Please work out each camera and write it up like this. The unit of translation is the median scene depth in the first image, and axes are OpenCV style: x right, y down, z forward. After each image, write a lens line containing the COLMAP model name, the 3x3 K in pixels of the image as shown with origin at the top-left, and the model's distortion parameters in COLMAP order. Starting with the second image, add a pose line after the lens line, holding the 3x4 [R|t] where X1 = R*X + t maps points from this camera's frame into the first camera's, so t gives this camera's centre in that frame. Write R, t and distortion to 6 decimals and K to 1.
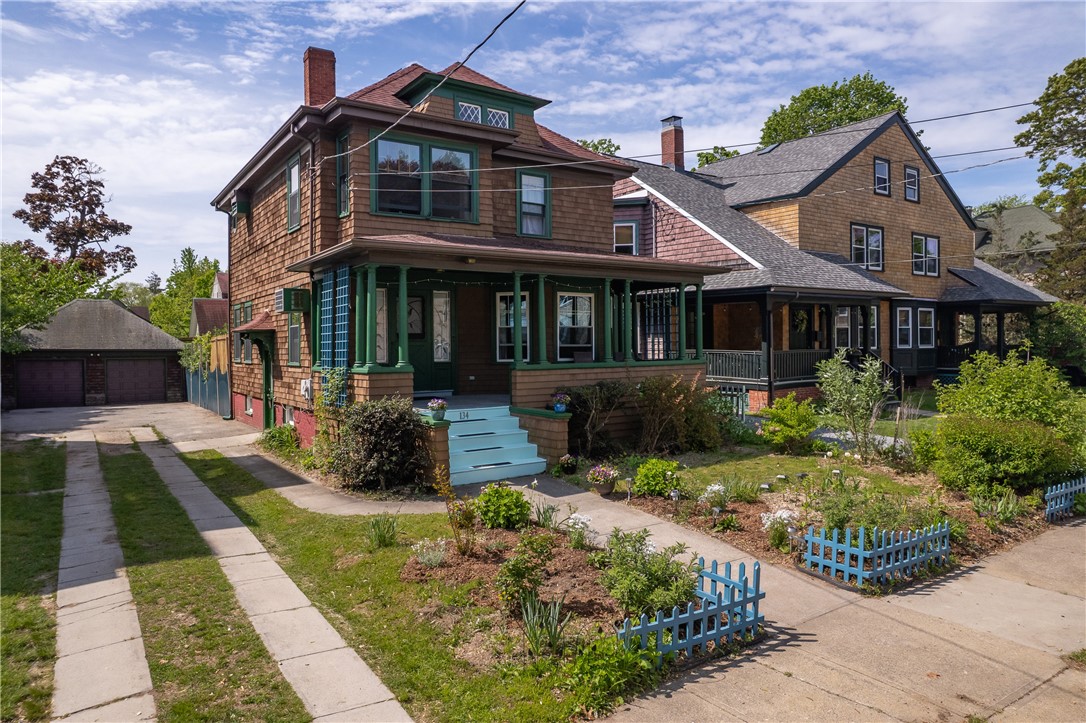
lens RADIAL K [[702.7, 0, 545.9], [0, 702.7, 344.0], [0, 0, 1]] dist [-0.113146, 0.105830]
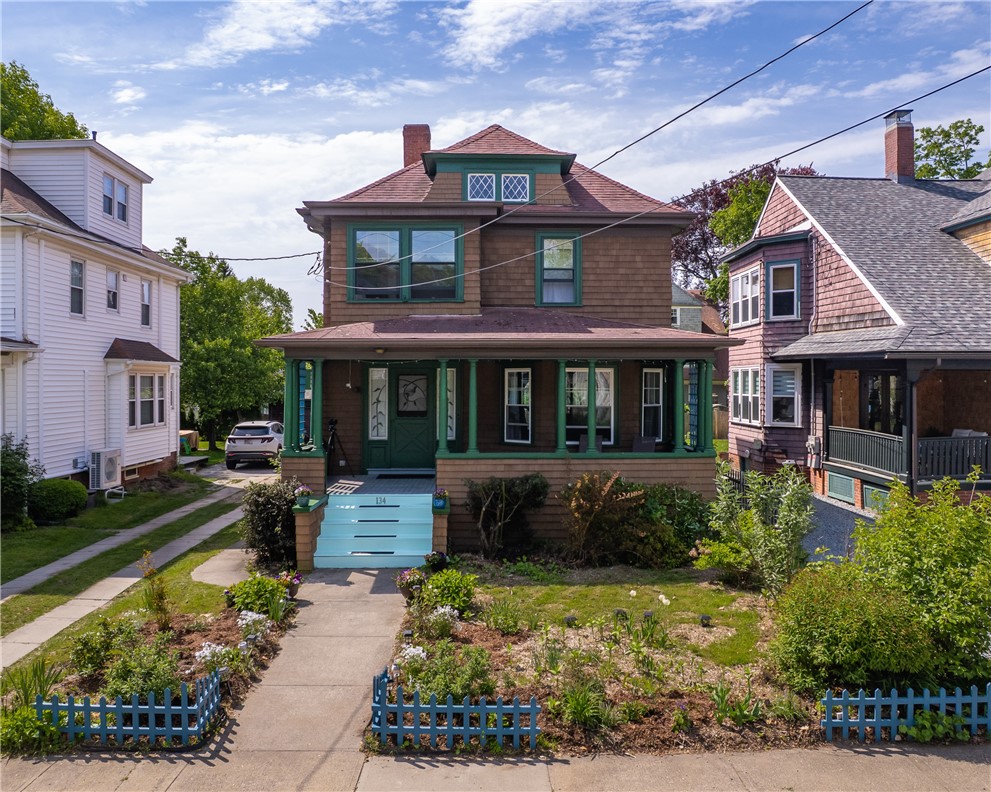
lens RADIAL K [[809.4, 0, 495.5], [0, 809.4, 396.0], [0, 0, 1]] dist [-0.034335, 0.005445]
pose [[0.832801, 0.020017, -0.553211, 0.370255], [-0.008224, 0.999683, 0.023792, -0.044312], [0.553512, -0.015264, 0.832701, 0.056431]]
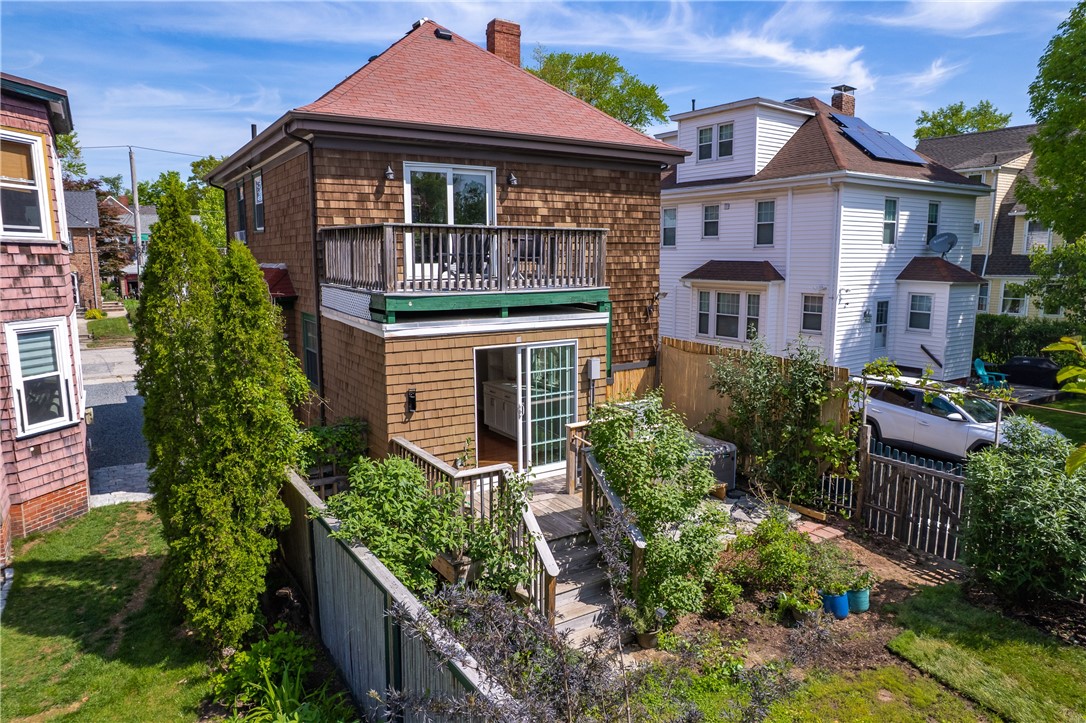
lens RADIAL K [[695.7, 0, 543.0], [0, 695.7, 361.5], [0, 0, 1]] dist [-0.058877, 0.055491]
pose [[-0.999439, 0.008503, 0.032390, -0.343869], [0.013375, 0.988090, 0.153295, -0.099834], [-0.030701, 0.153642, -0.987650, 1.664872]]
